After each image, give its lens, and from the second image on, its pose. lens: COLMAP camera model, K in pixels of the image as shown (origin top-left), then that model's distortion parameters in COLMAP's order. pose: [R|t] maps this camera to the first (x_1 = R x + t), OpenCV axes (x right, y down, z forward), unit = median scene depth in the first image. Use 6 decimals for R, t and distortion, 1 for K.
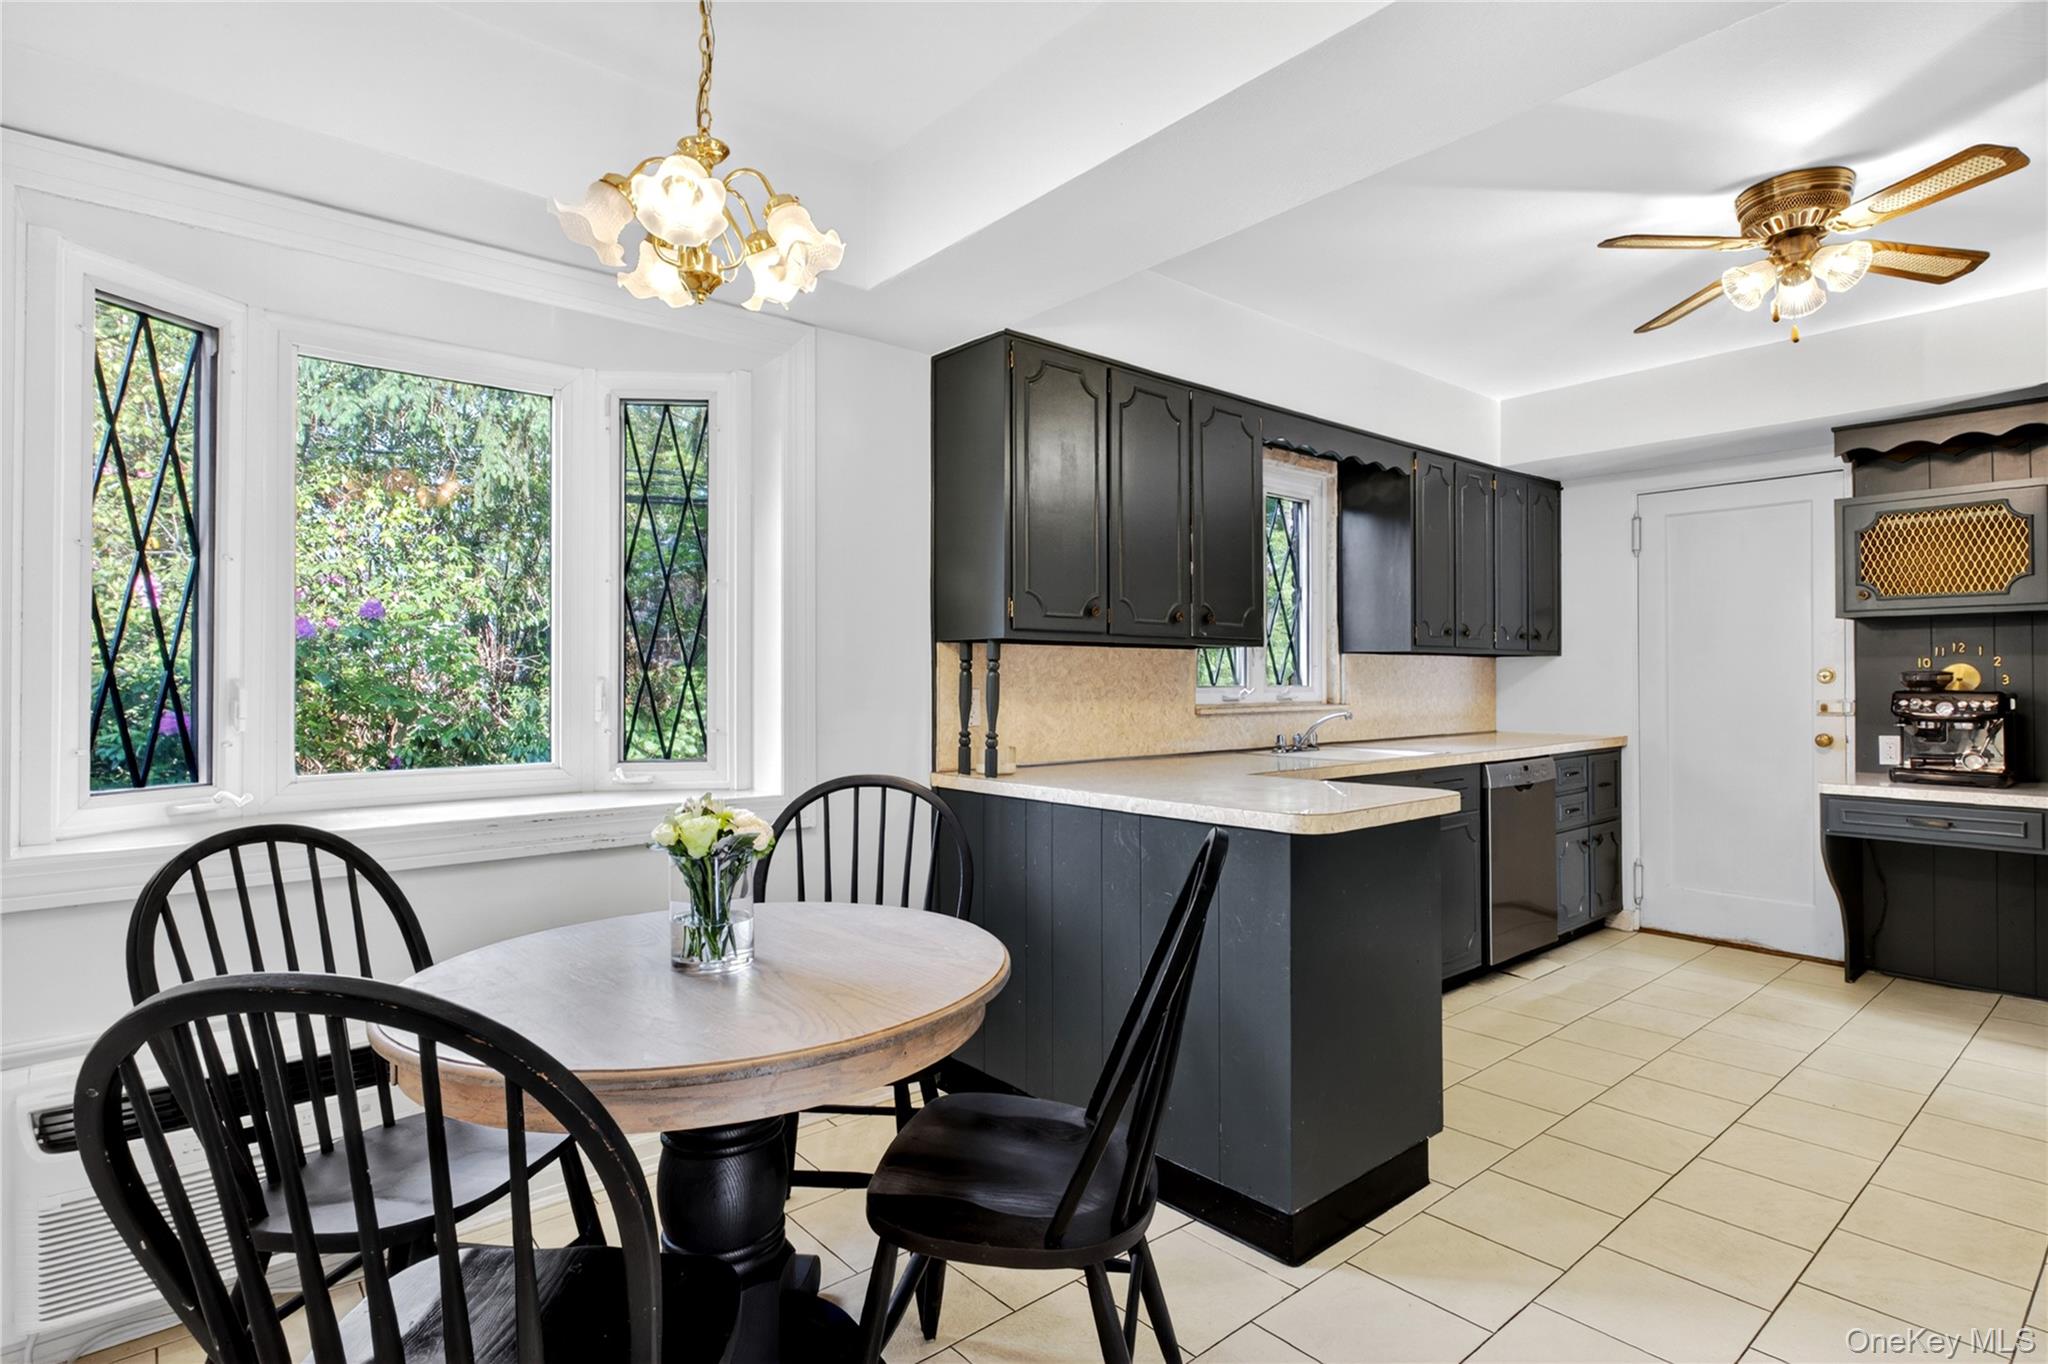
lens RADIAL K [[1043.1, 0, 1024.0], [0, 1043.1, 679.8], [0, 0, 1]] dist [-0.006585, 0.000560]
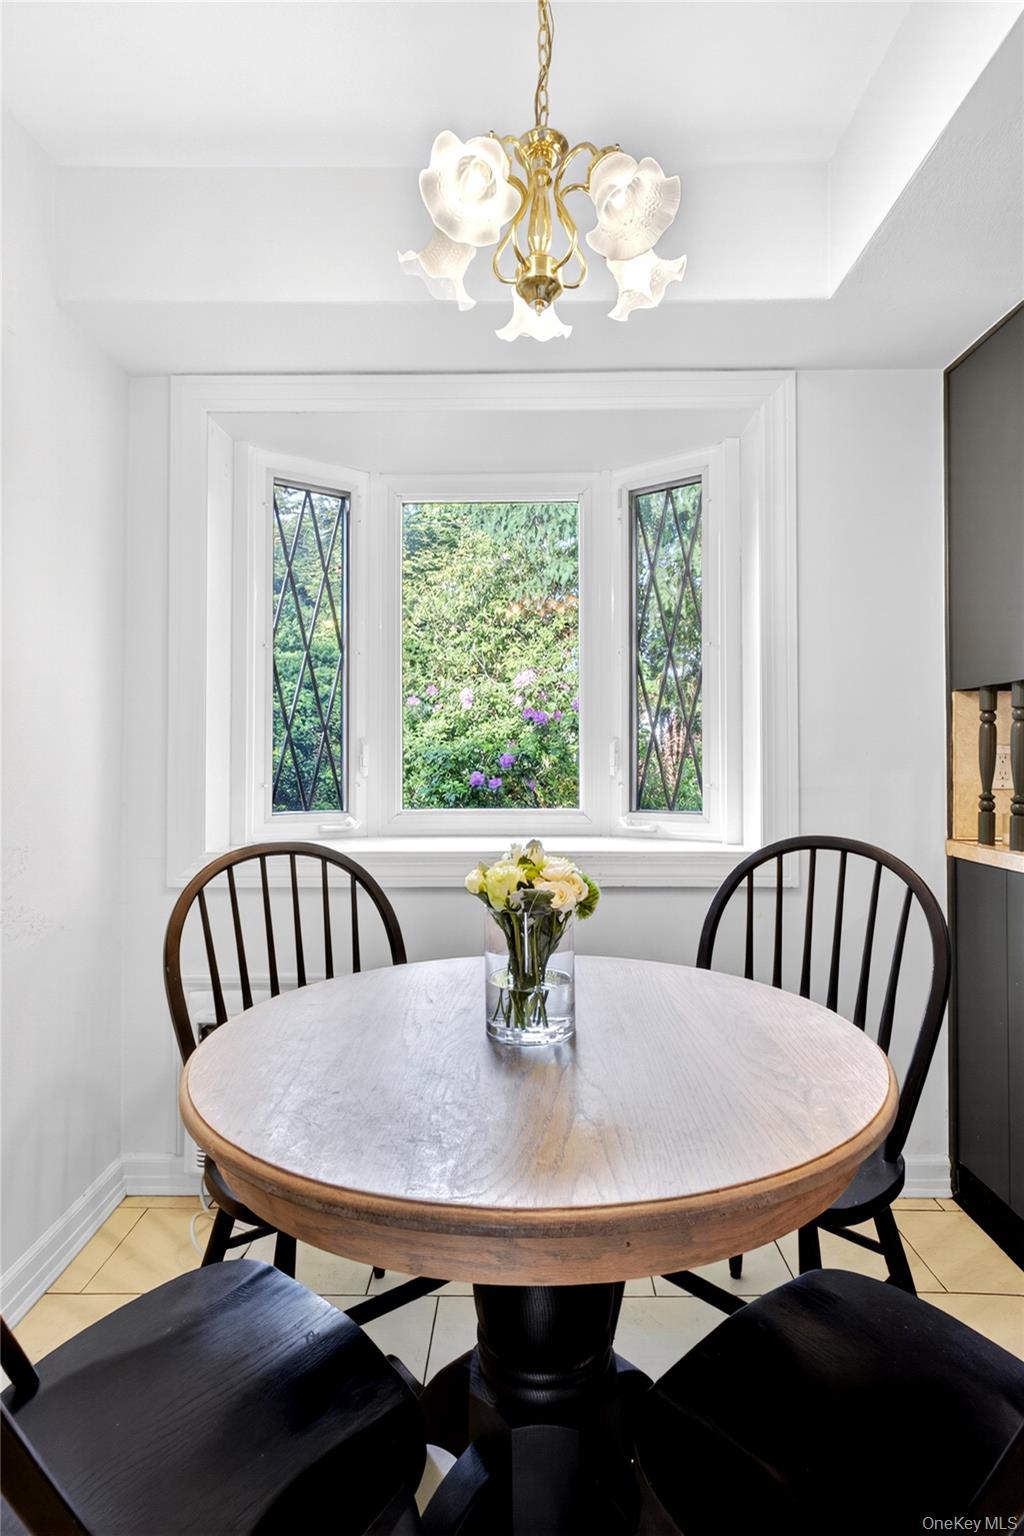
lens RADIAL K [[782.3, 0, 512.1], [0, 782.3, 752.4], [0, 0, 1]] dist [-0.006585, 0.000560]
pose [[0.748197, -0.004252, -0.663463, 0.099699], [-0.001263, 0.999969, -0.007833, 0.027271], [0.663476, 0.006699, 0.748168, 0.347175]]
